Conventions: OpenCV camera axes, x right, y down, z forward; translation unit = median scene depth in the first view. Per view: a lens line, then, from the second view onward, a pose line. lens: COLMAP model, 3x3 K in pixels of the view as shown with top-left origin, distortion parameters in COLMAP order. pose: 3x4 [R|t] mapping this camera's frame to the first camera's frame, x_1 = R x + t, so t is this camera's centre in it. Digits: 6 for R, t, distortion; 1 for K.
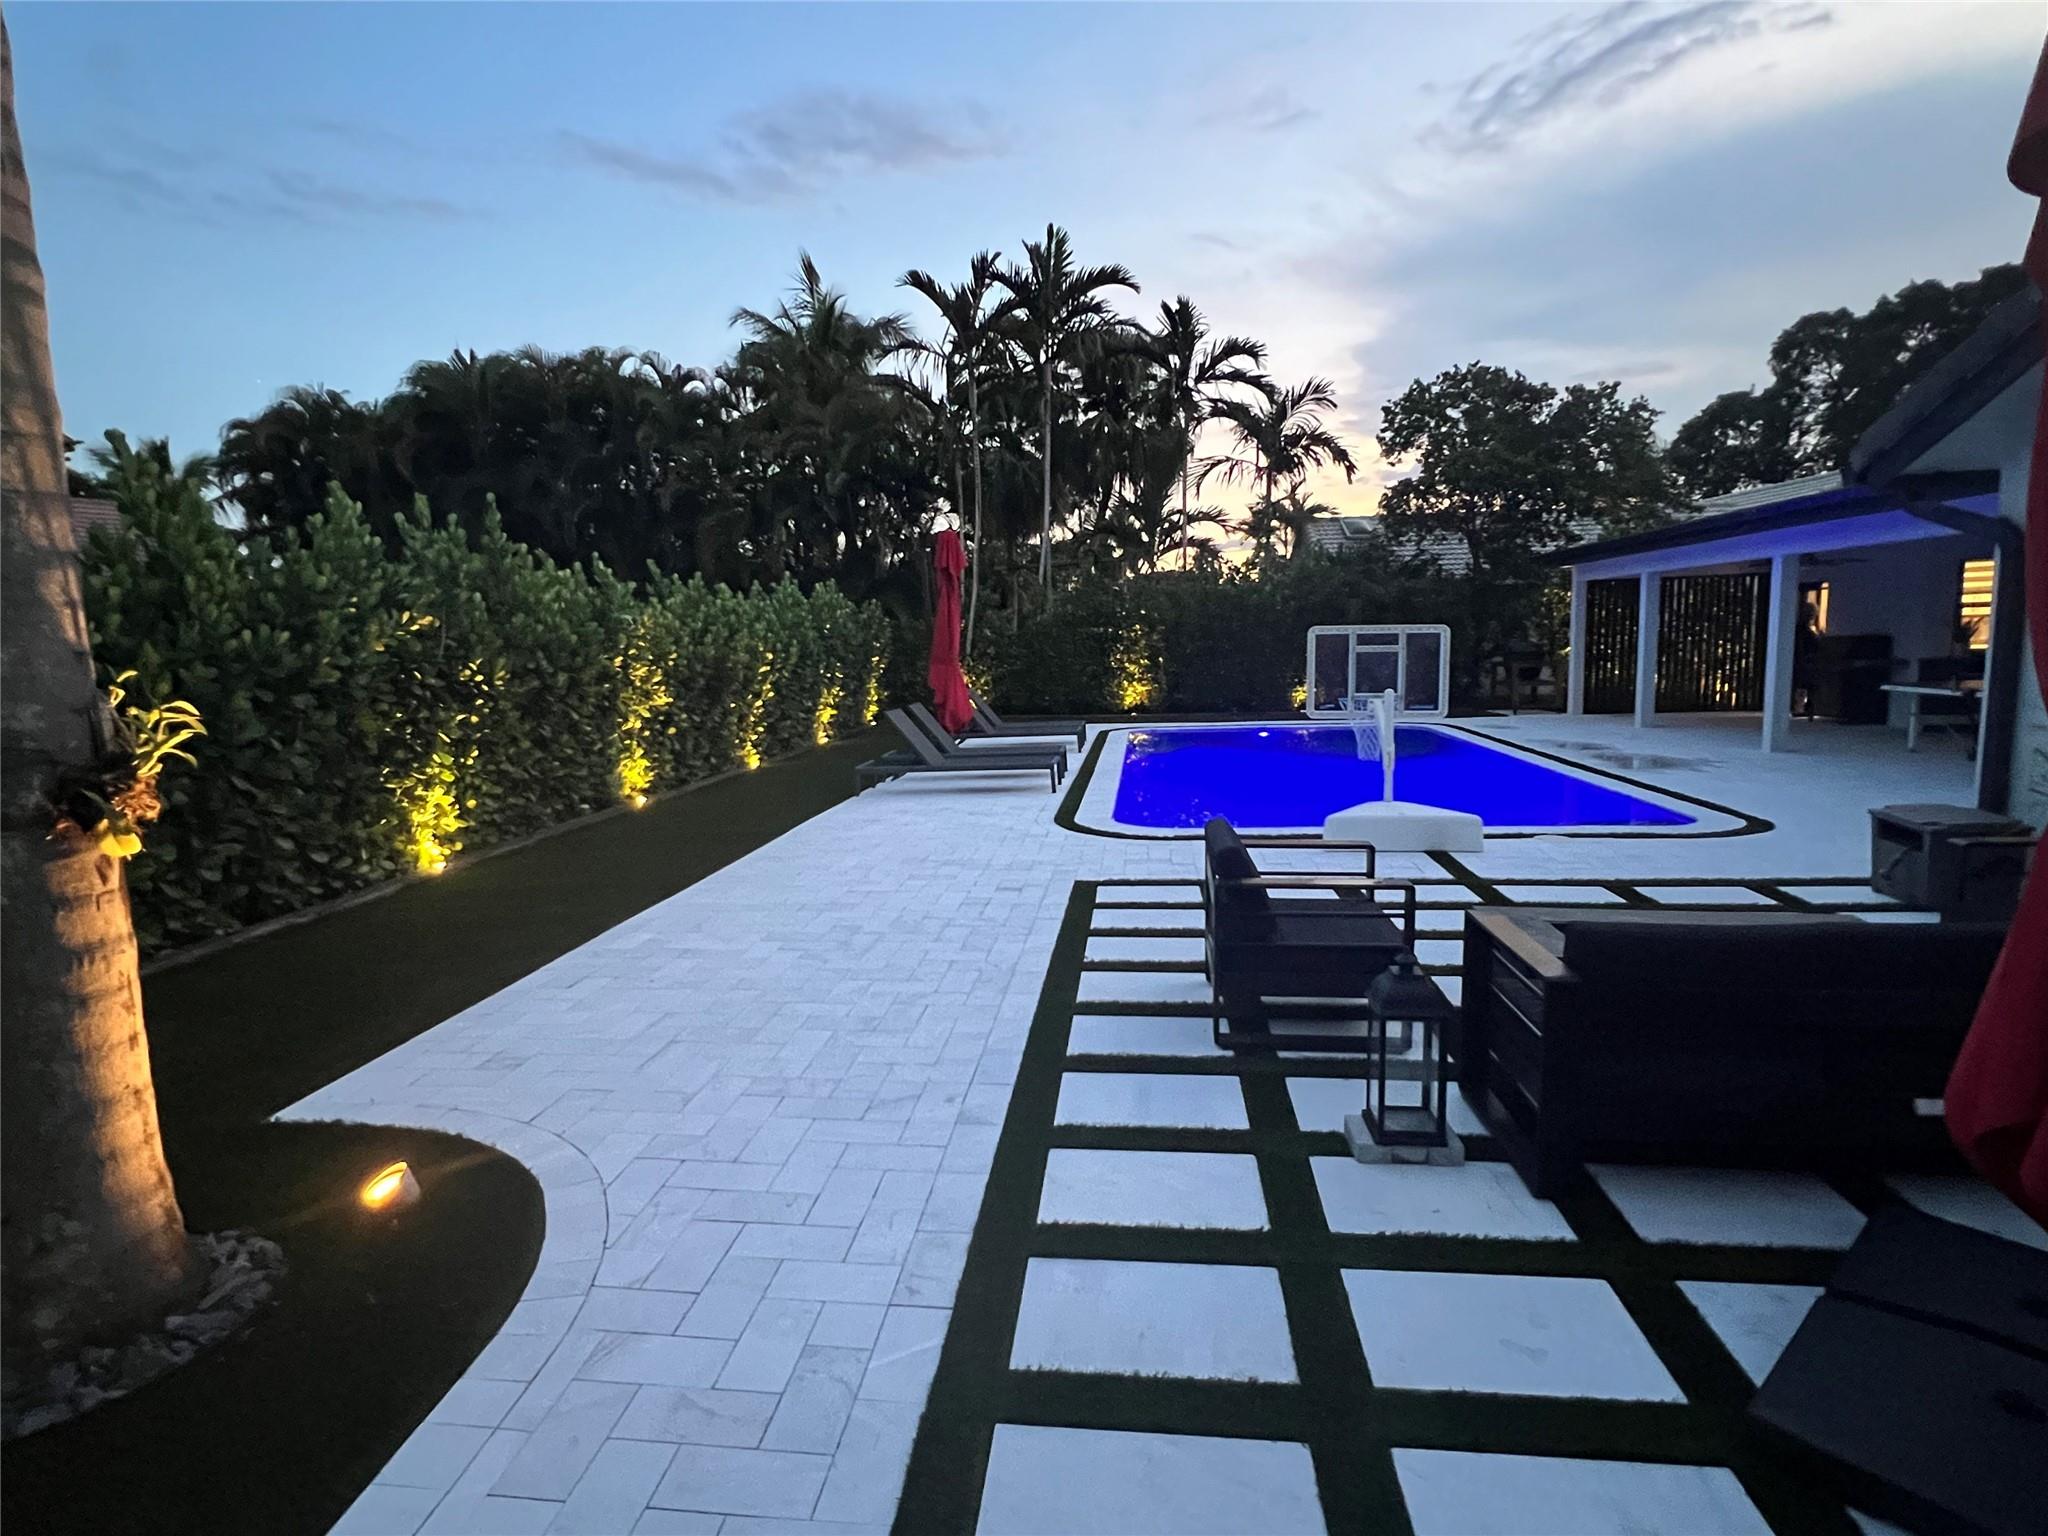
lens RADIAL K [[1081.9, 0, 1022.4], [0, 1081.9, 762.2], [0, 0, 1]] dist [0.002888, -0.001061]
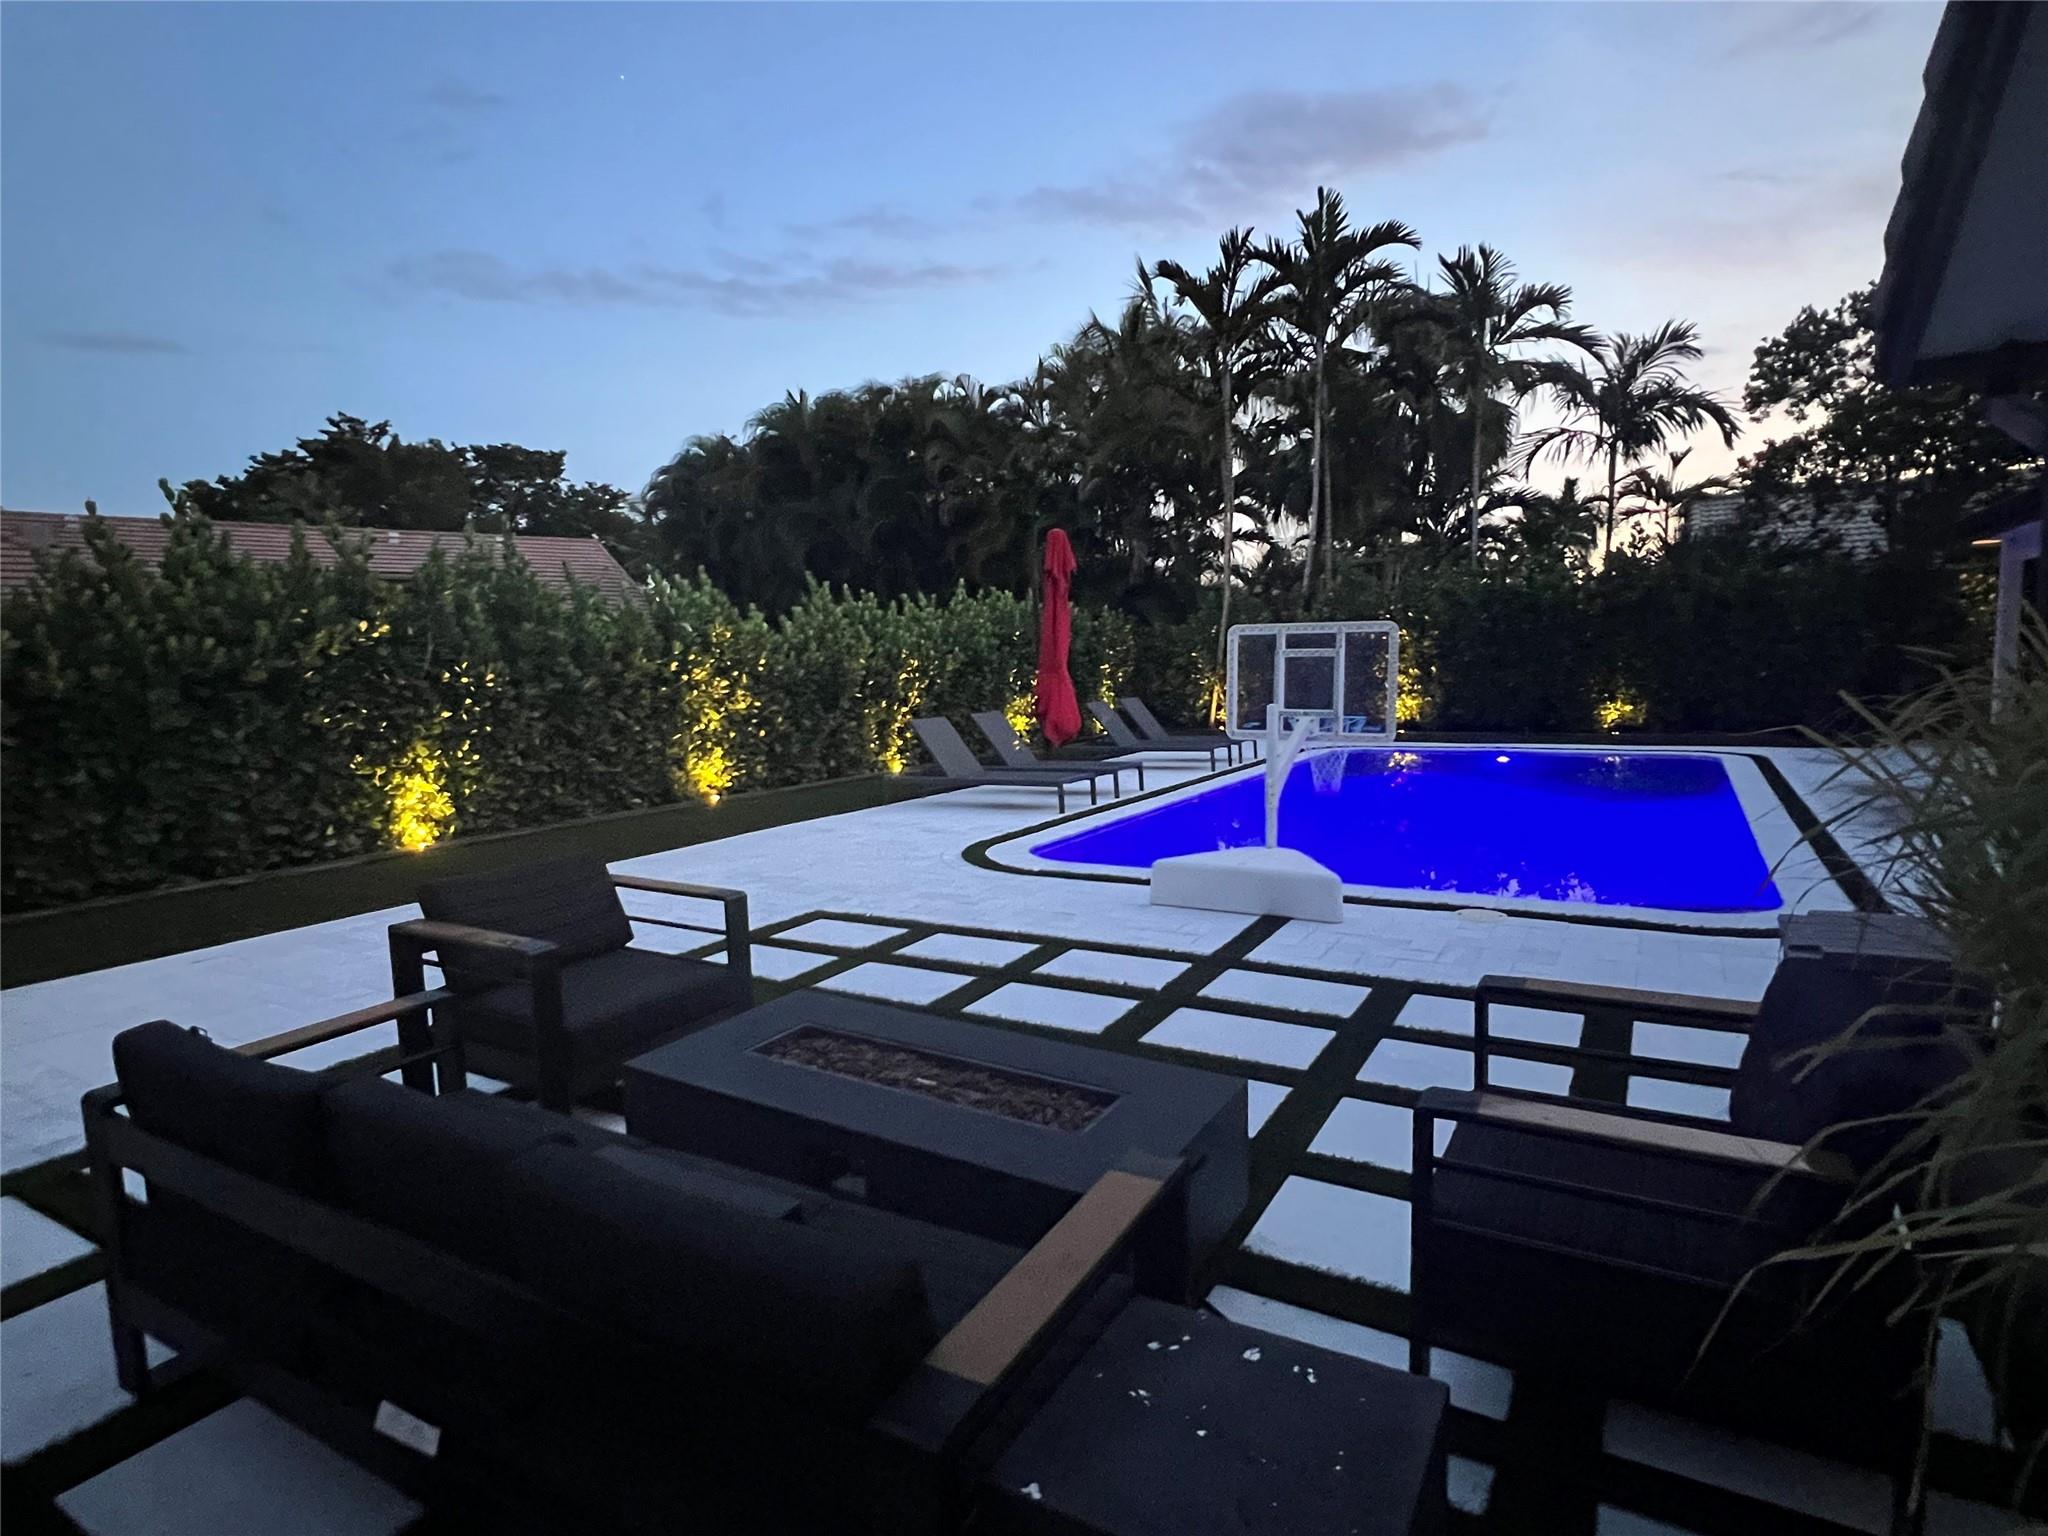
lens RADIAL K [[1081.9, 0, 1027.0], [0, 1081.9, 777.9], [0, 0, 1]] dist [0.002888, -0.001061]
pose [[0.918134, 0.043382, -0.393887, 0.181513], [-0.041442, 0.999051, 0.013434, -0.005928], [0.394096, 0.003989, 0.919061, 0.075219]]
